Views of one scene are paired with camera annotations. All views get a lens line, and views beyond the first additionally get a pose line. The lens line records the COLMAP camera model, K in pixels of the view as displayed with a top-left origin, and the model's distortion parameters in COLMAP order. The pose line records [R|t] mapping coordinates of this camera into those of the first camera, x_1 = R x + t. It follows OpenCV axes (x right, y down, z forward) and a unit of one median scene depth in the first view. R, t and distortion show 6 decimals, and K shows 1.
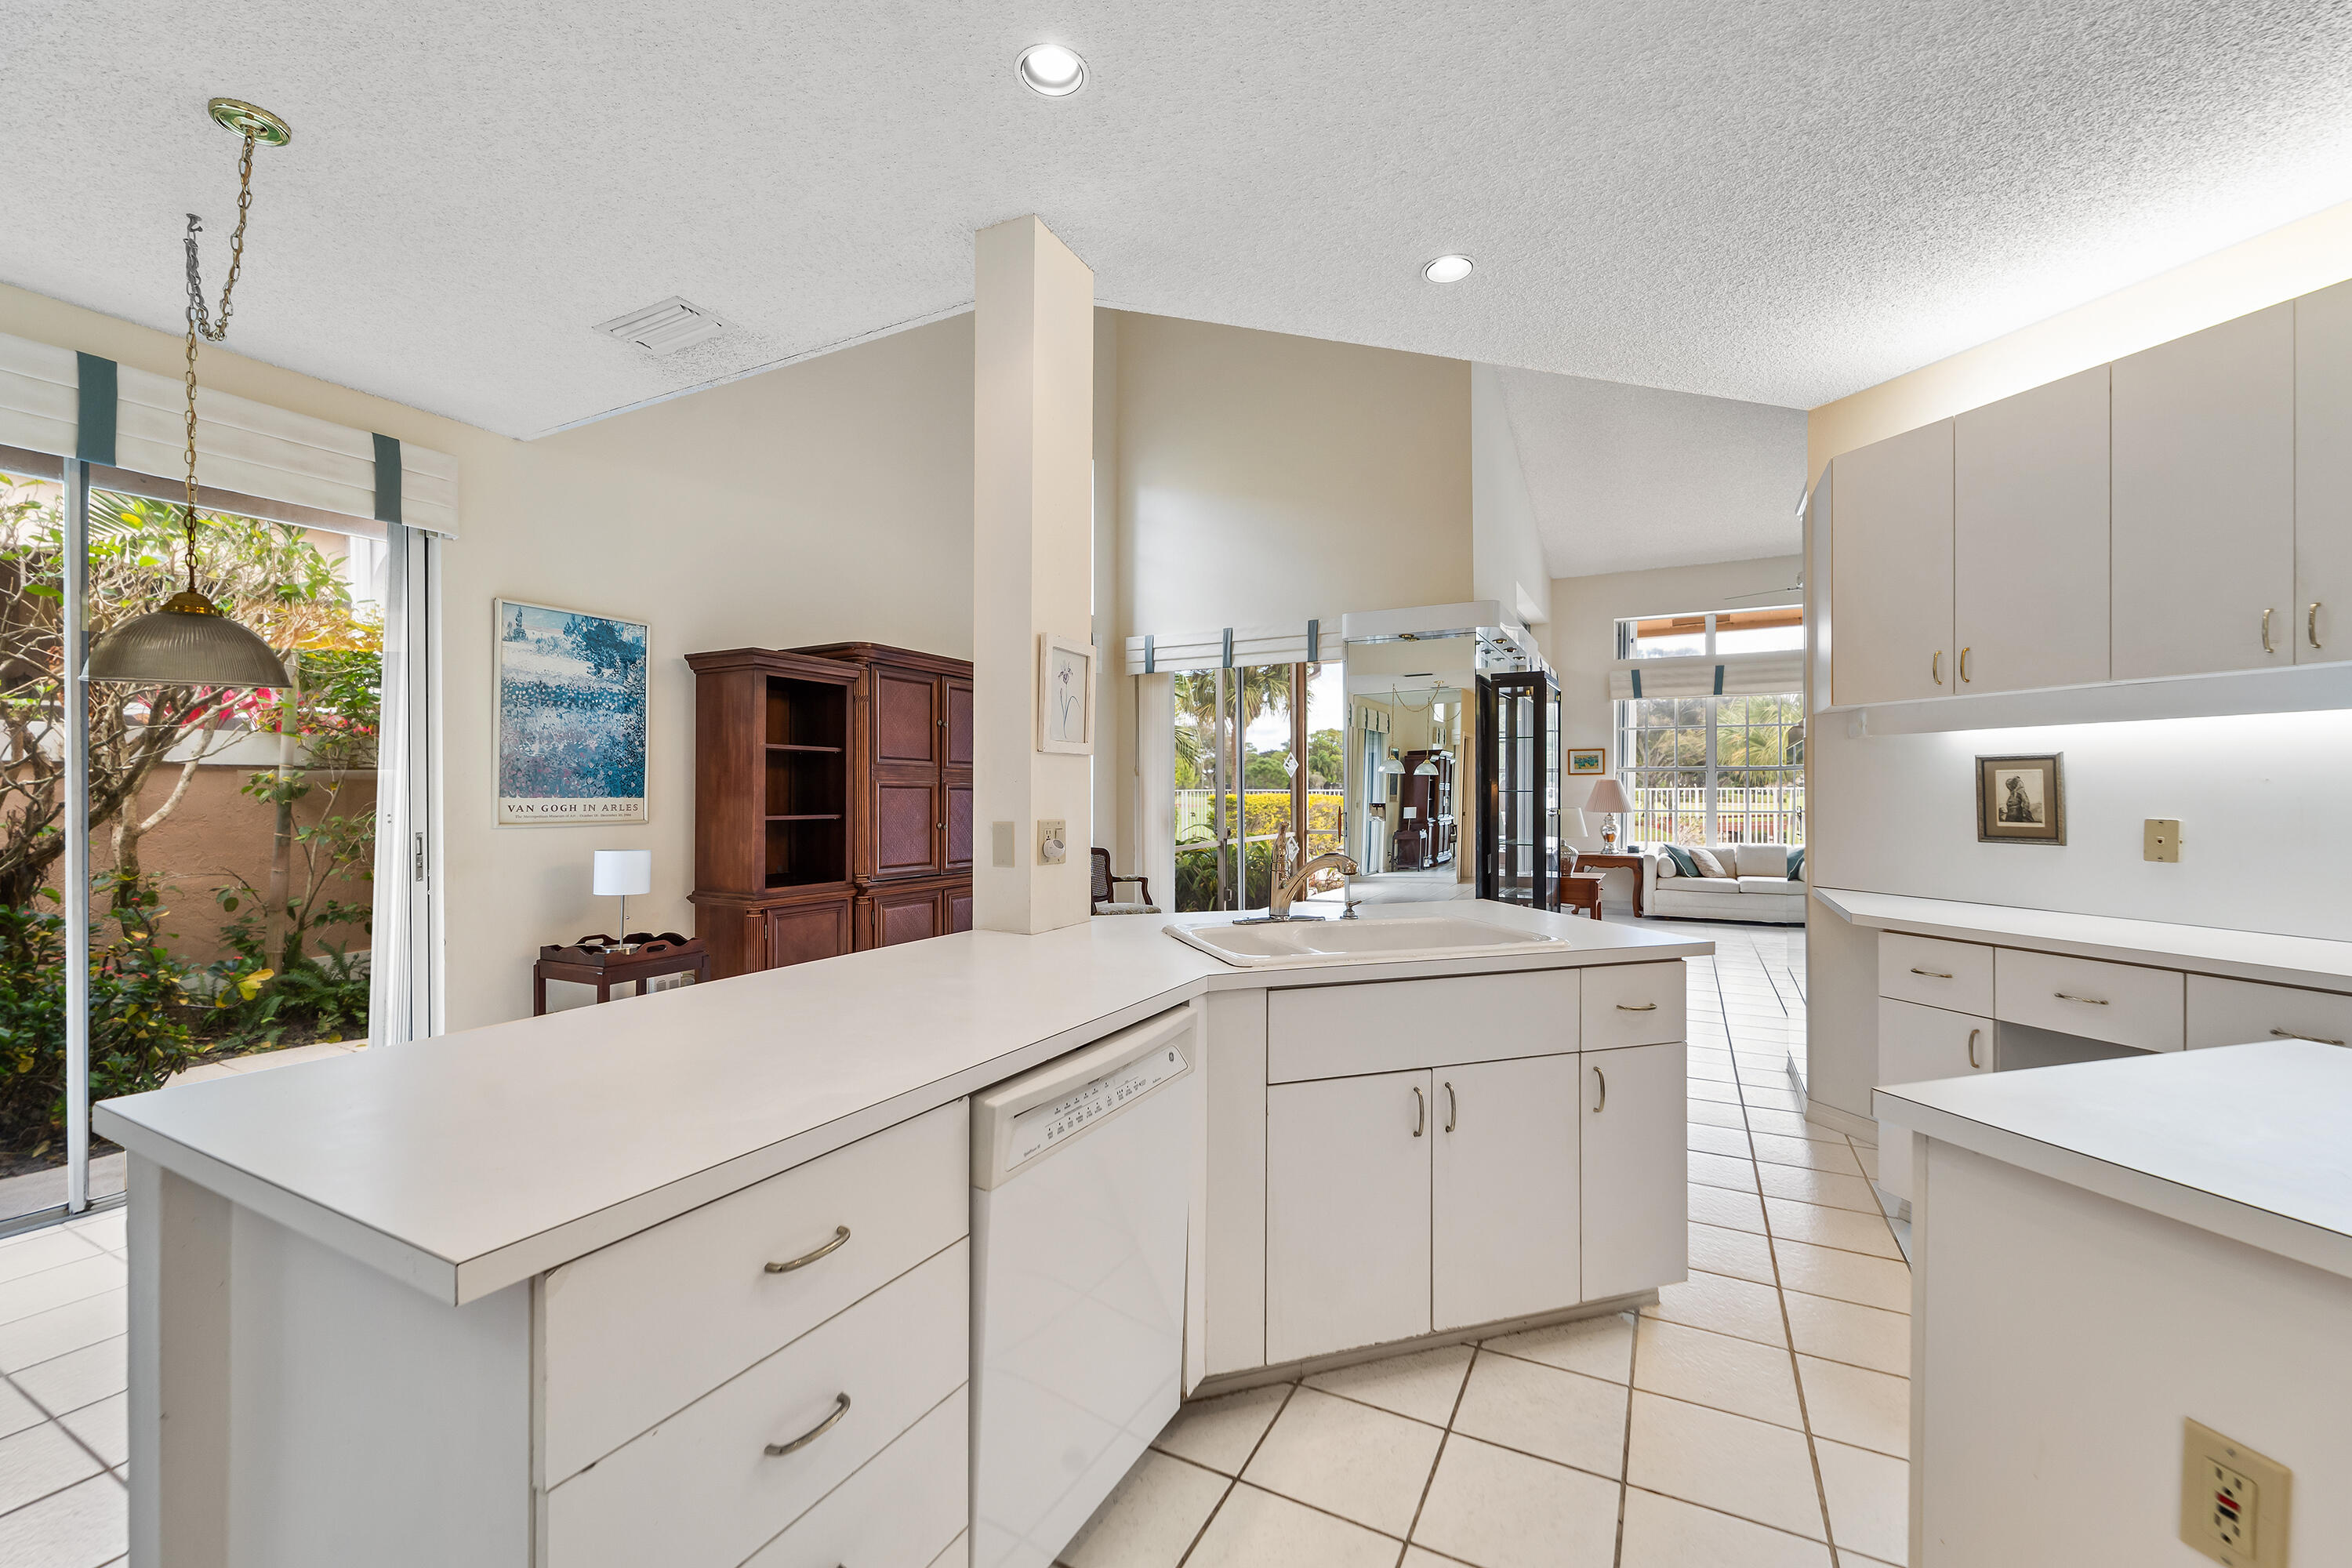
lens RADIAL K [[945.2, 0, 1179.7], [0, 945.2, 792.1], [0, 0, 1]] dist [0.005593, -0.001165]
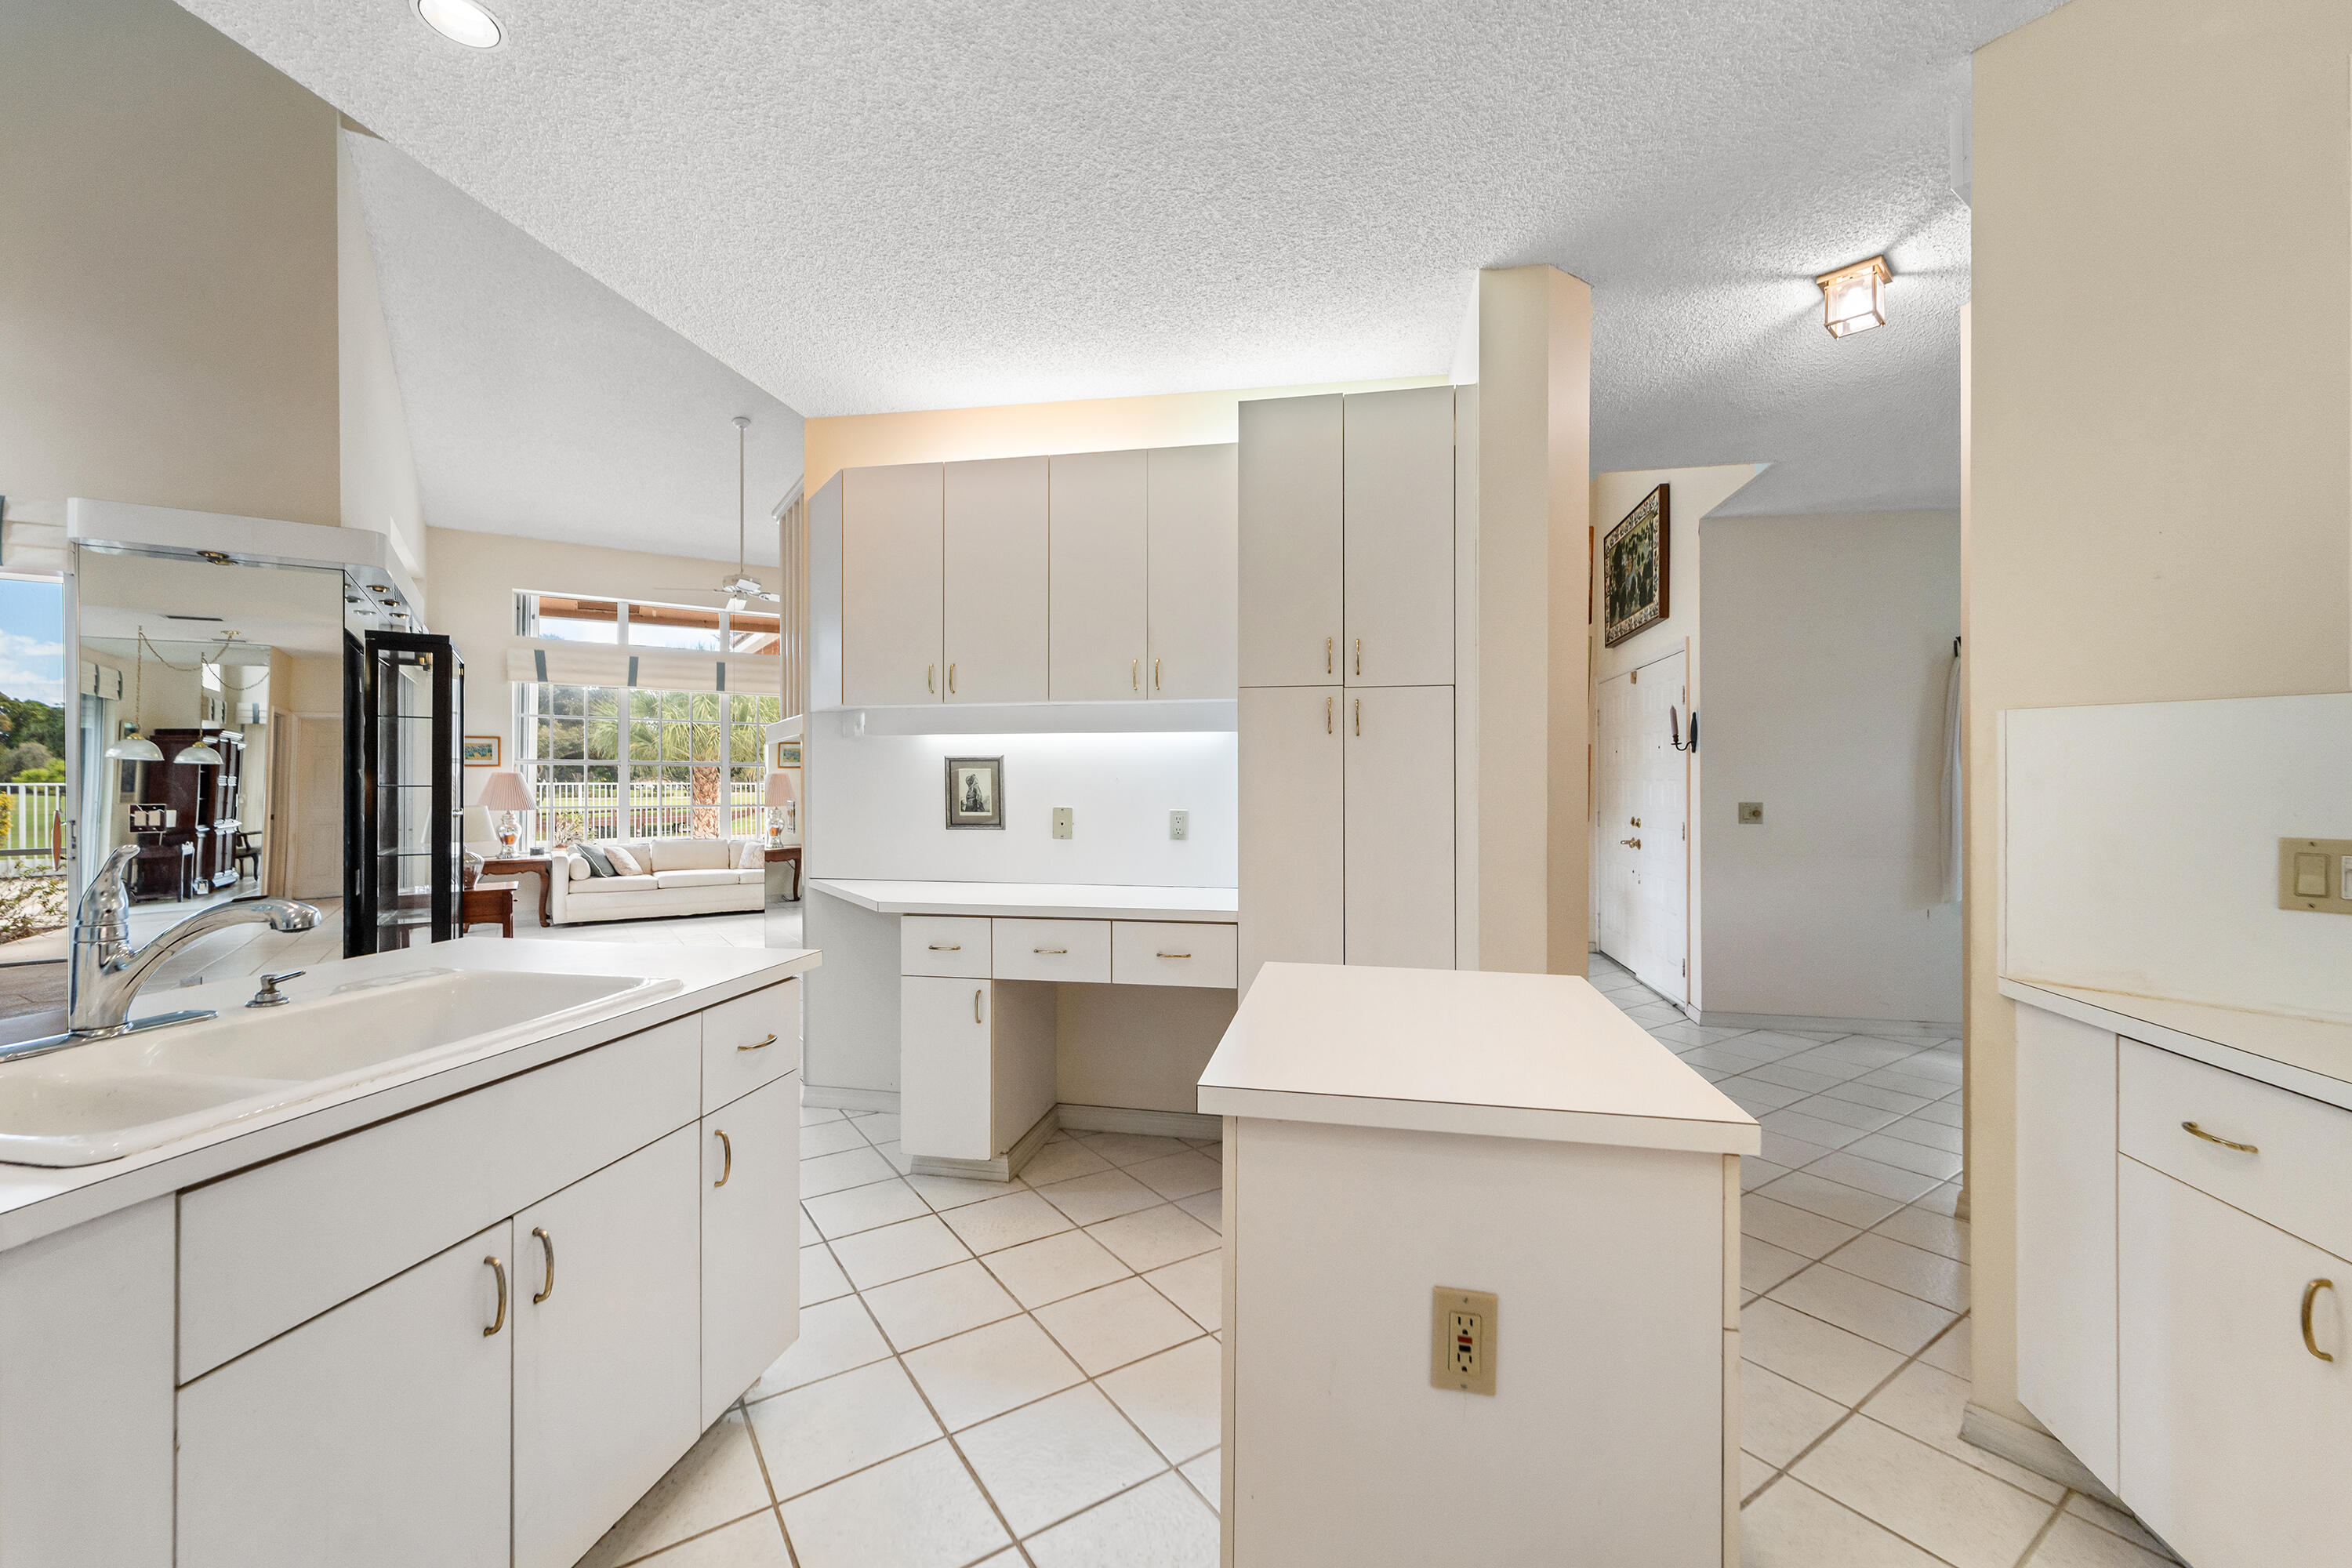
lens RADIAL K [[945.2, 0, 1168.7], [0, 945.2, 783.2], [0, 0, 1]] dist [0.005593, -0.001165]
pose [[0.481770, 0.001080, 0.876297, -0.016534], [0.002166, 0.999995, -0.002424, -0.000399], [-0.876295, 0.003066, 0.481765, 0.055782]]
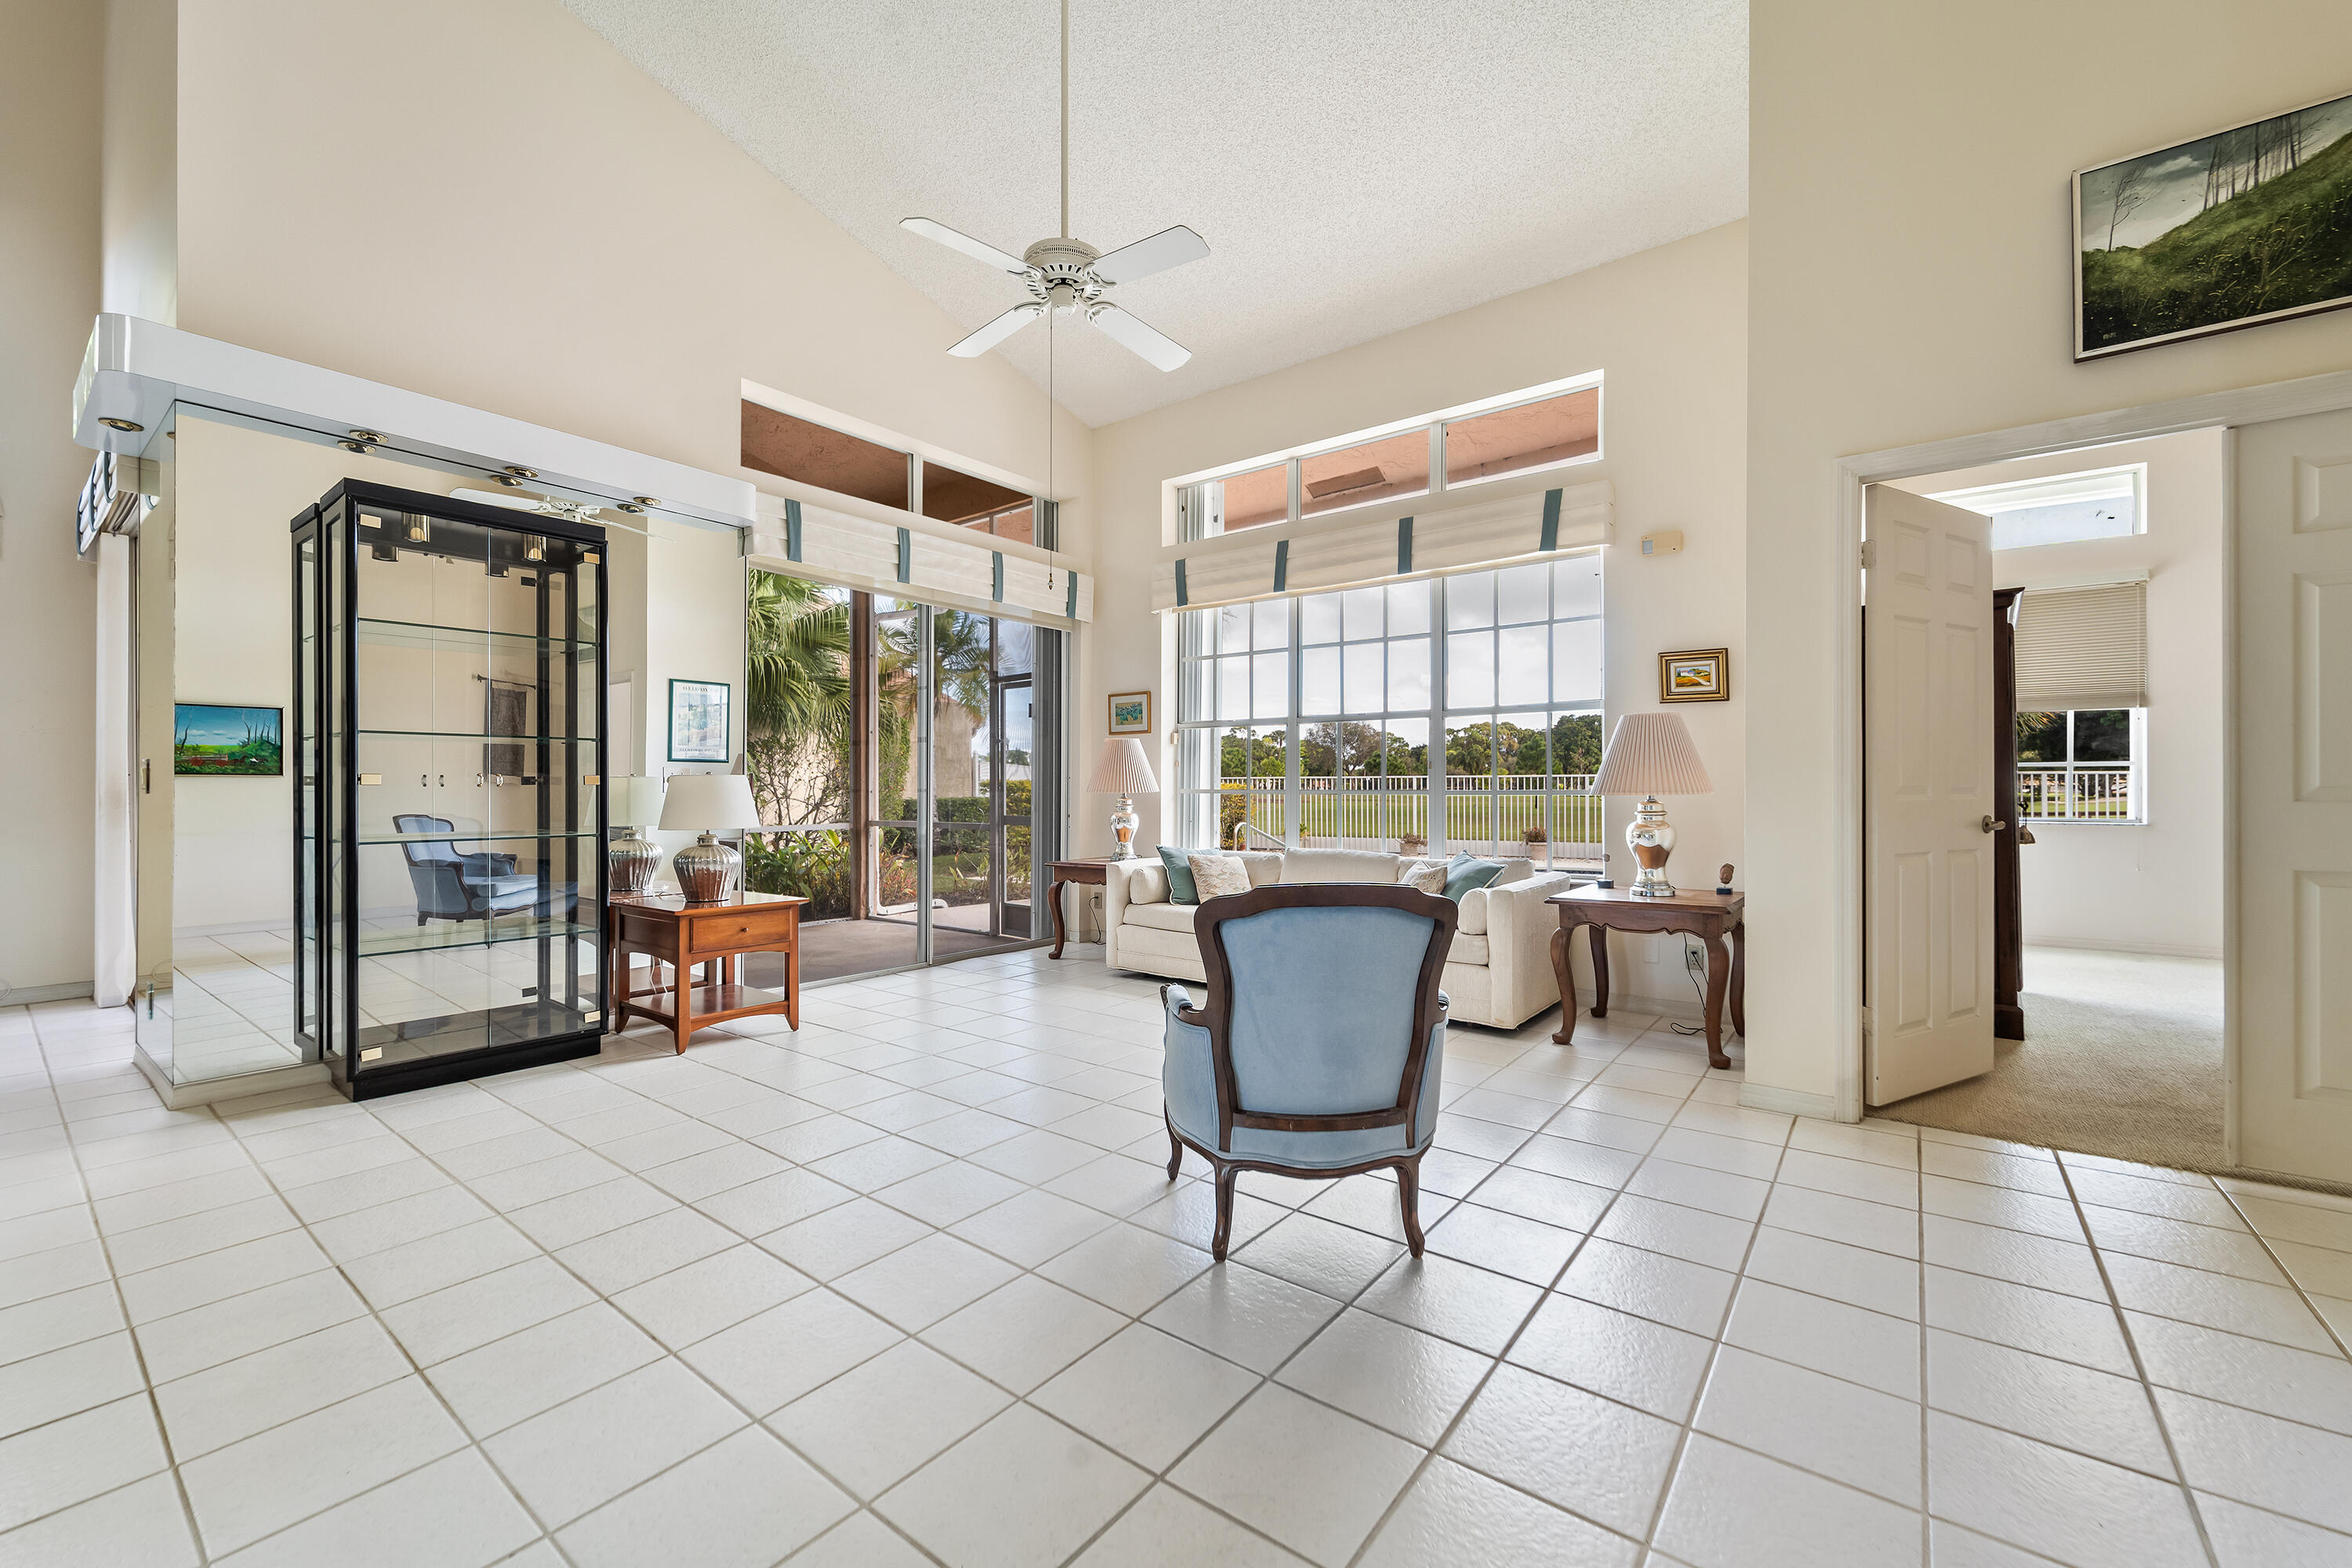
lens RADIAL K [[945.2, 0, 1166.0], [0, 945.2, 785.8], [0, 0, 1]] dist [0.005593, -0.001165]
pose [[0.984506, 0.000603, -0.175348, 0.635673], [-0.001114, 0.999995, -0.002819, 0.019838], [0.175346, 0.002971, 0.984502, 0.438038]]
